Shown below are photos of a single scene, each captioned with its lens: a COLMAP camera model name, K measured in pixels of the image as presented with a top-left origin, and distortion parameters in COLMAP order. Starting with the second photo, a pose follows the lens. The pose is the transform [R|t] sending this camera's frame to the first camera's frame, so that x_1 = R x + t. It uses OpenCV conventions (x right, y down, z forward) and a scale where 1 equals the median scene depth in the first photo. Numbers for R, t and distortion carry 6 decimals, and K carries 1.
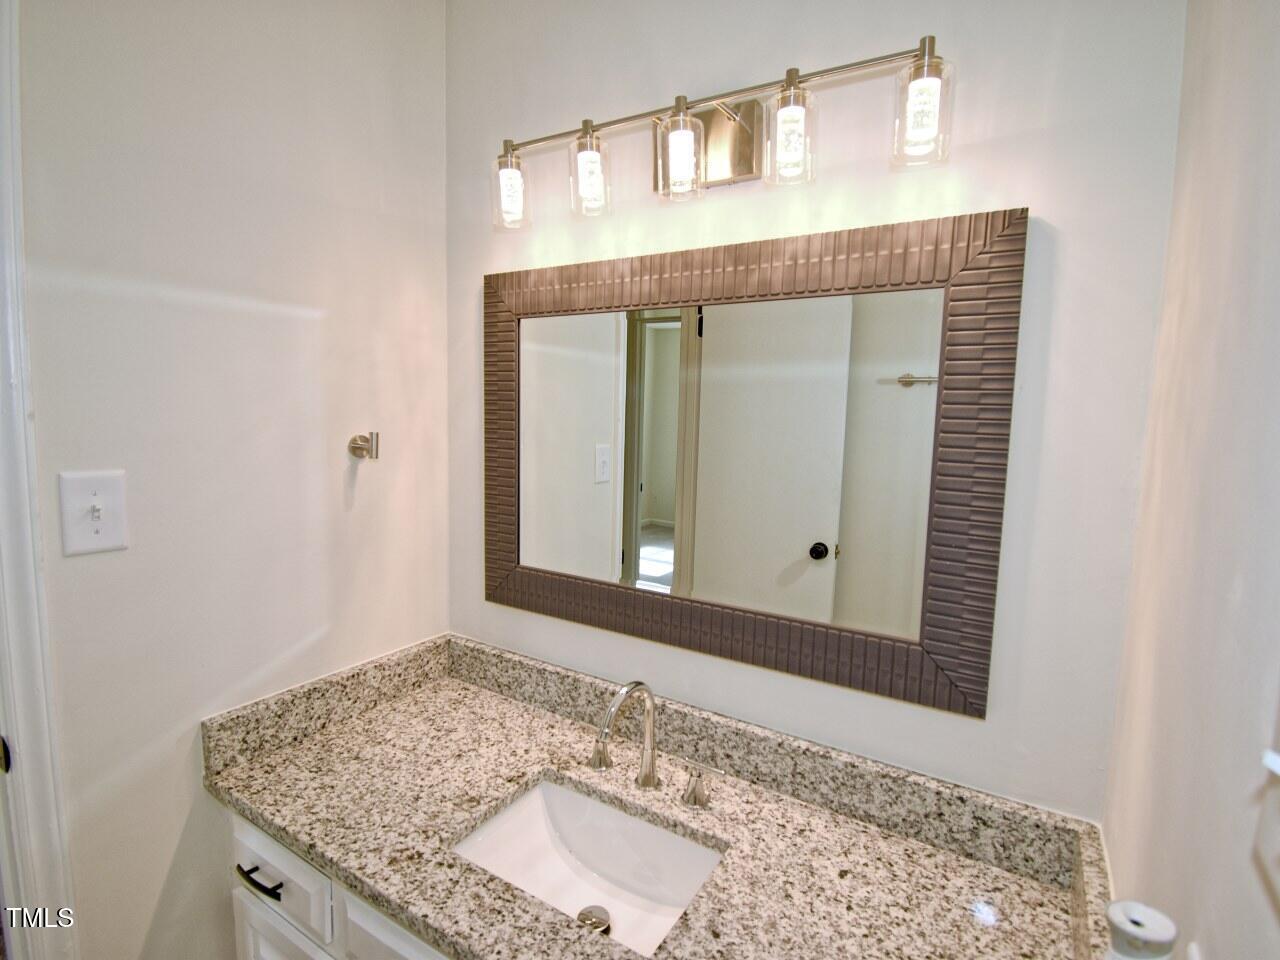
lens RADIAL K [[635.9, 0, 643.3], [0, 635.9, 482.3], [0, 0, 1]] dist [0.028112, -0.035069]
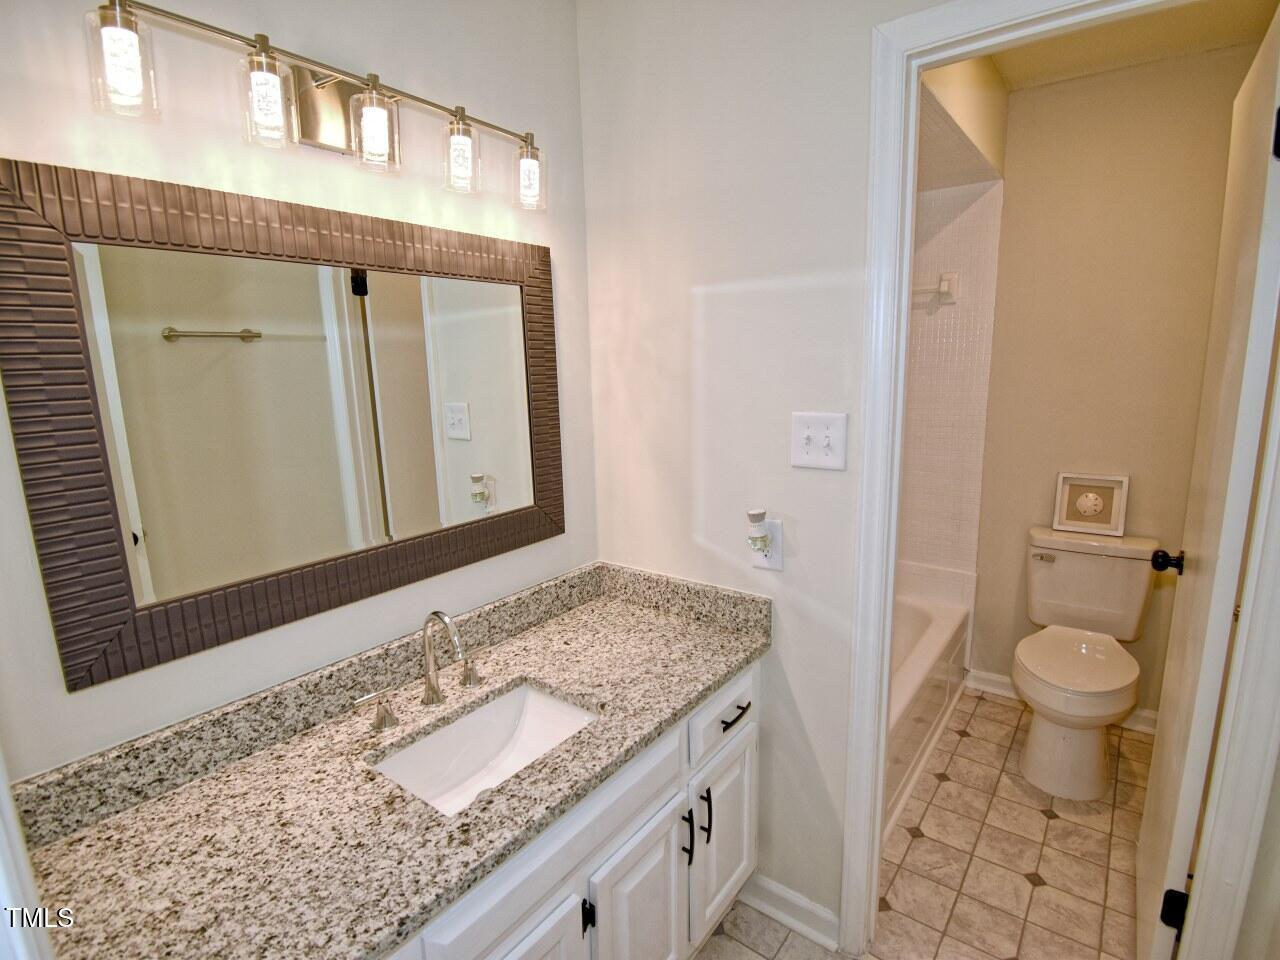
lens RADIAL K [[635.9, 0, 643.3], [0, 635.9, 482.3], [0, 0, 1]] dist [0.028112, -0.035069]
pose [[0.101452, -0.211958, 0.971999, -1.012248], [0.138328, 0.970554, 0.197205, -0.081137], [-0.985176, 0.114448, 0.127785, 0.461265]]
